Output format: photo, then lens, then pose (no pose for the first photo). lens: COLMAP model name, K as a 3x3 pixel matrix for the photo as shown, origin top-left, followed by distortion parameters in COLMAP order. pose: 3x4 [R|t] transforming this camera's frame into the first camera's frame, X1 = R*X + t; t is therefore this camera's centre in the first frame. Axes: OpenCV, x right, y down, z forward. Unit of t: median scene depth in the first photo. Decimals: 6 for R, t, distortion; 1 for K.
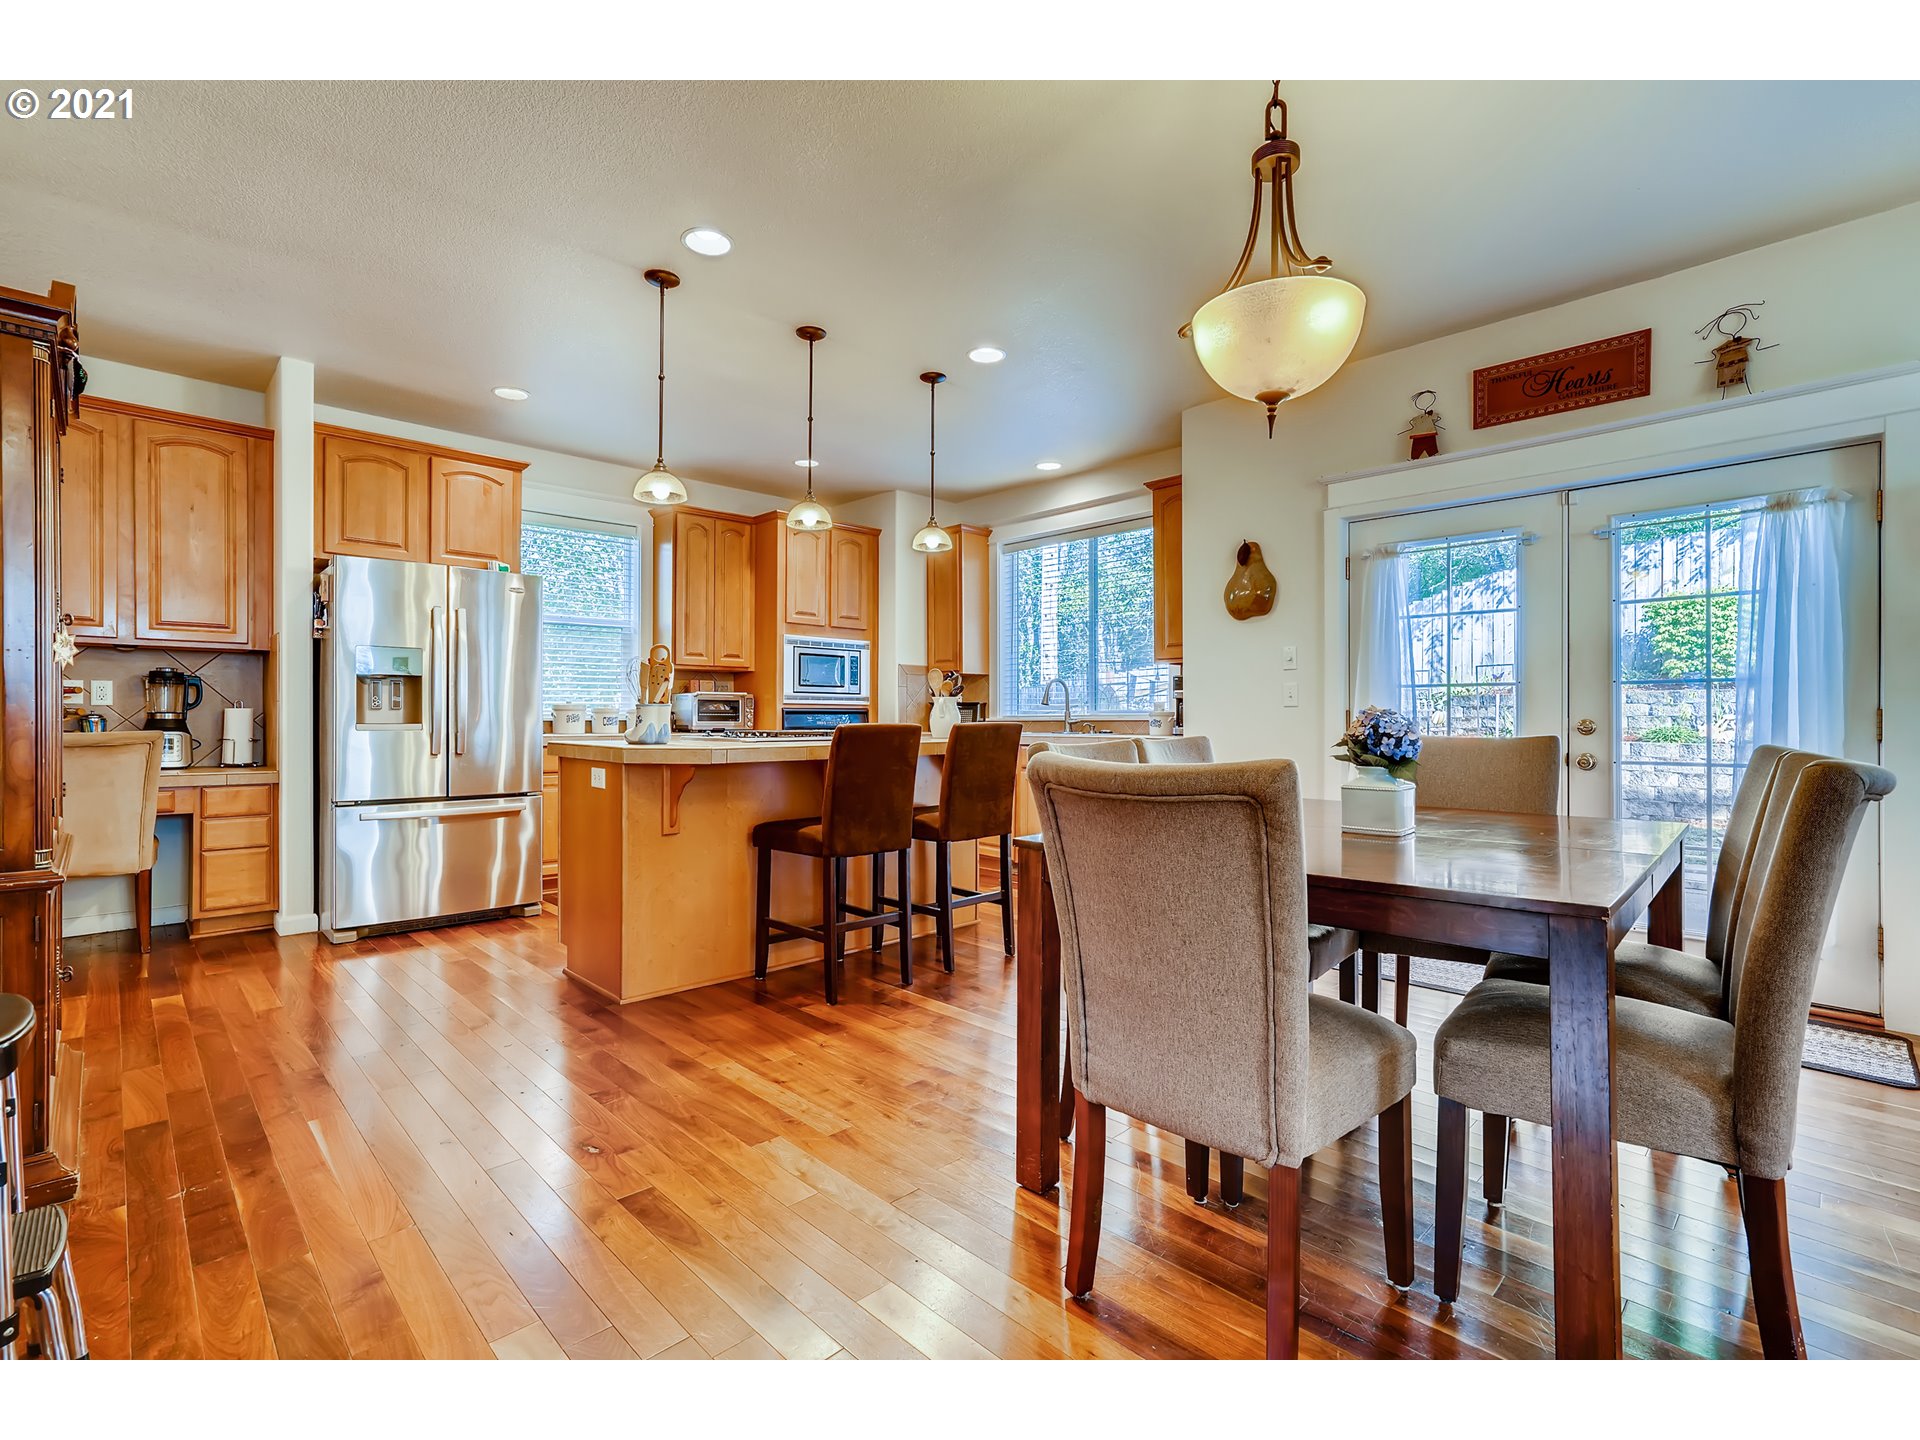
lens RADIAL K [[886.6, 0, 960.0], [0, 886.6, 720.0], [0, 0, 1]] dist [0.000691, 0.001031]
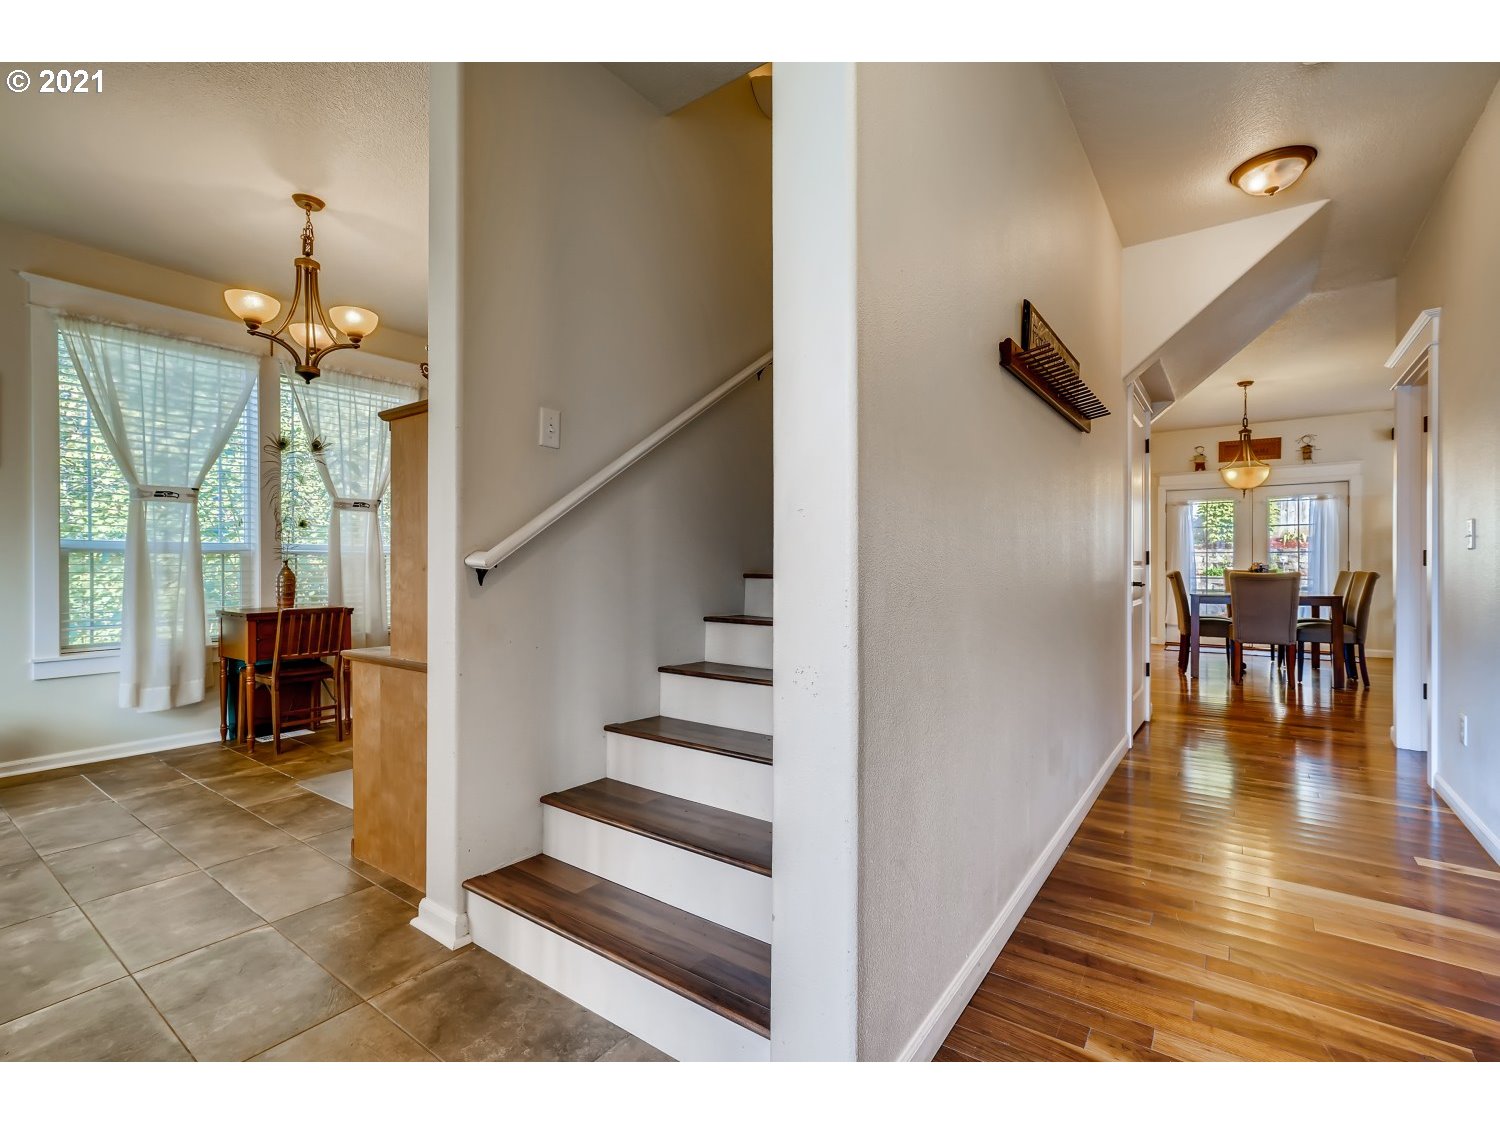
lens RADIAL K [[692.7, 0, 750.0], [0, 692.7, 562.5], [0, 0, 1]] dist [0.000691, 0.001031]
pose [[0.985604, -0.001022, 0.169070, -1.146112], [0.001400, 0.999997, -0.002116, -0.005742], [-0.169067, 0.002322, 0.985602, -0.836484]]
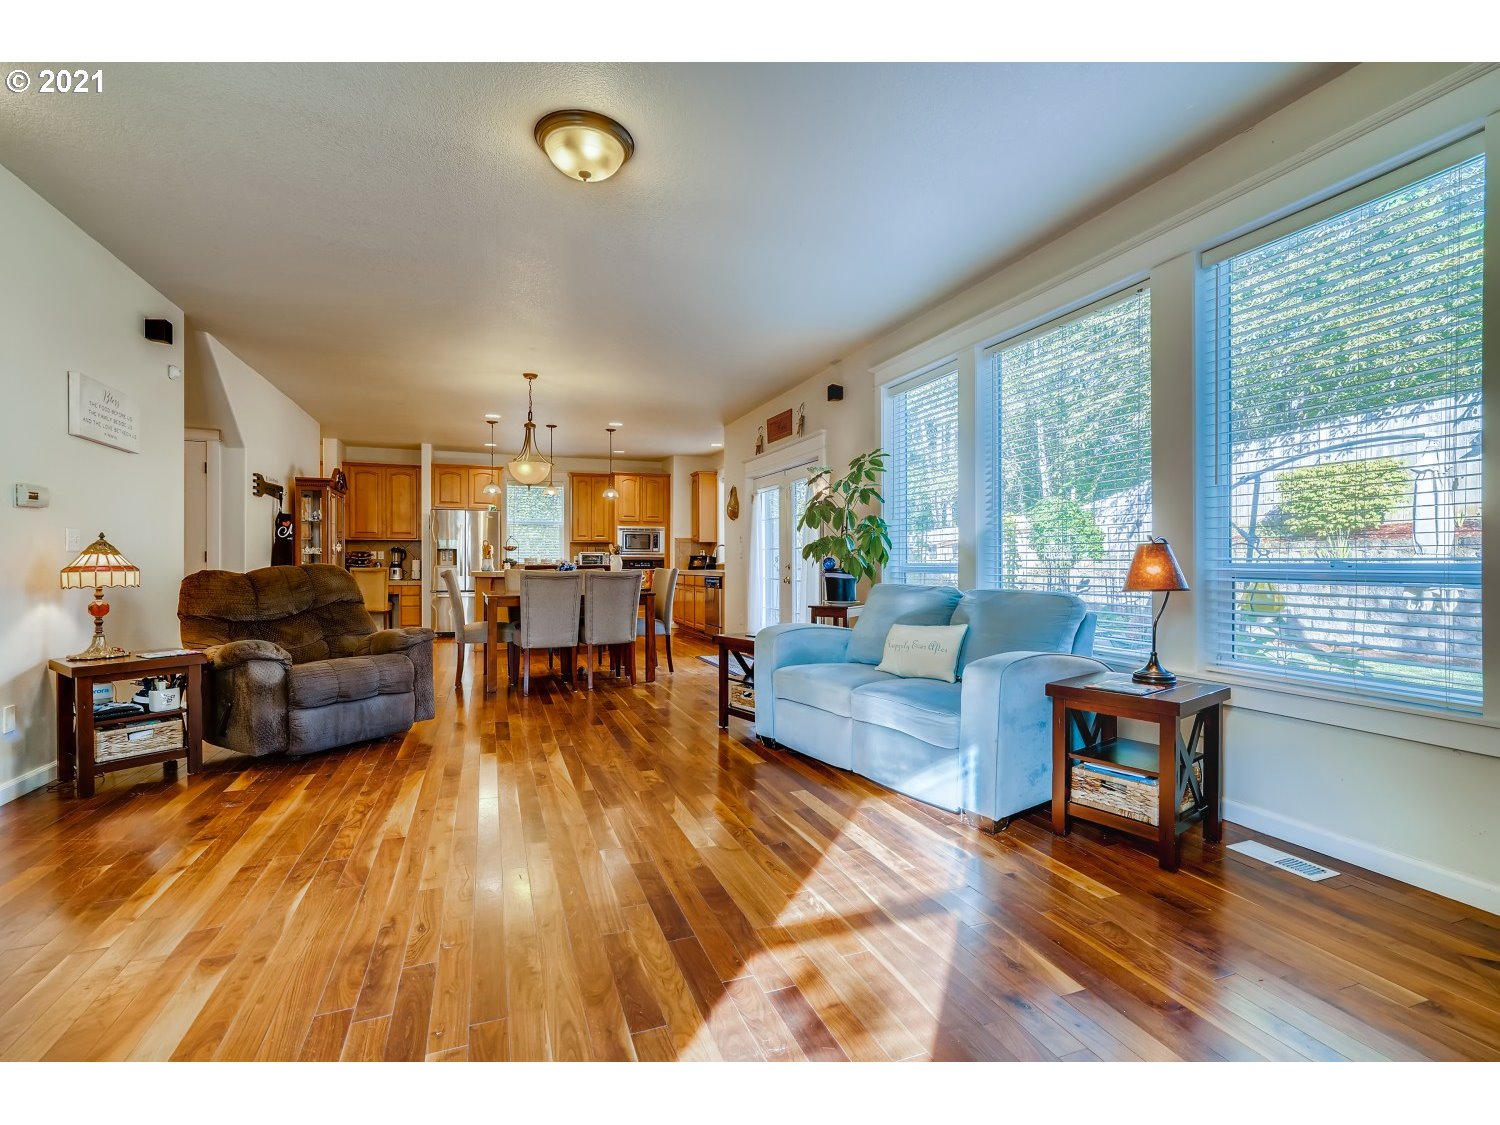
lens RADIAL K [[692.7, 0, 750.0], [0, 692.7, 562.5], [0, 0, 1]] dist [0.000691, 0.001031]
pose [[0.913738, -0.002389, -0.406297, 1.175529], [0.000277, 0.999986, -0.005256, 0.007422], [0.406304, 0.004690, 0.913726, -0.674399]]
